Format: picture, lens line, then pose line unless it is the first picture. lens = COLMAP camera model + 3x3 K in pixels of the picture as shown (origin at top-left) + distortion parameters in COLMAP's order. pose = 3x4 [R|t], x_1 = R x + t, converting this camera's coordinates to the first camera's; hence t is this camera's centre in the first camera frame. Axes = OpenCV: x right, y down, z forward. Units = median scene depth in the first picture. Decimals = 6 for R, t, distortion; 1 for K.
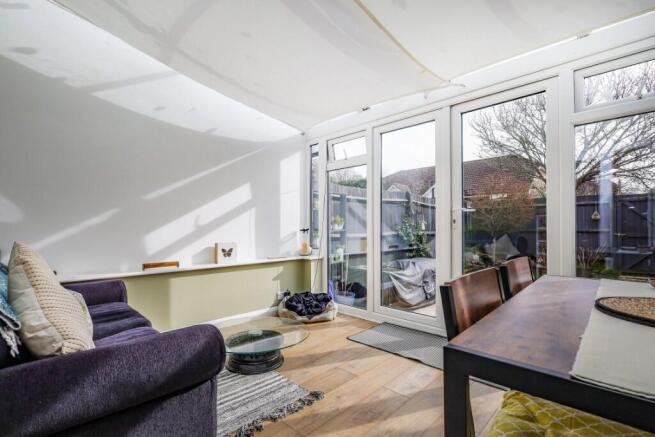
lens RADIAL K [[303.7, 0, 328.0], [0, 303.7, 225.4], [0, 0, 1]] dist [-0.001477, -0.000287]
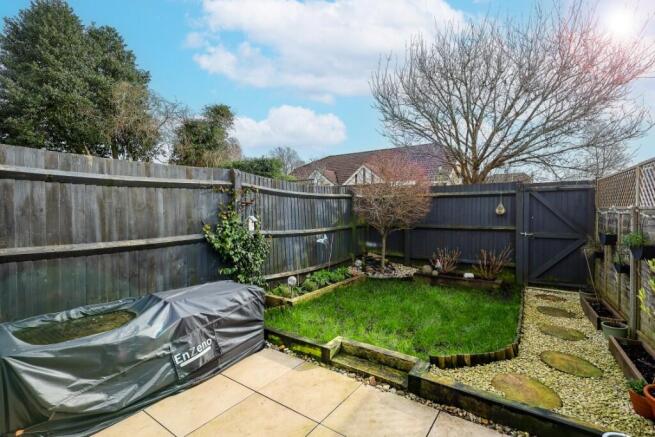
lens RADIAL K [[303.7, 0, 323.7], [0, 303.7, 217.1], [0, 0, 1]] dist [-0.001477, -0.000287]
pose [[0.986466, 0.005500, 0.163871, 0.257528], [-0.008876, 0.999763, 0.019879, -0.019730], [-0.163723, -0.021064, 0.986281, 0.254618]]
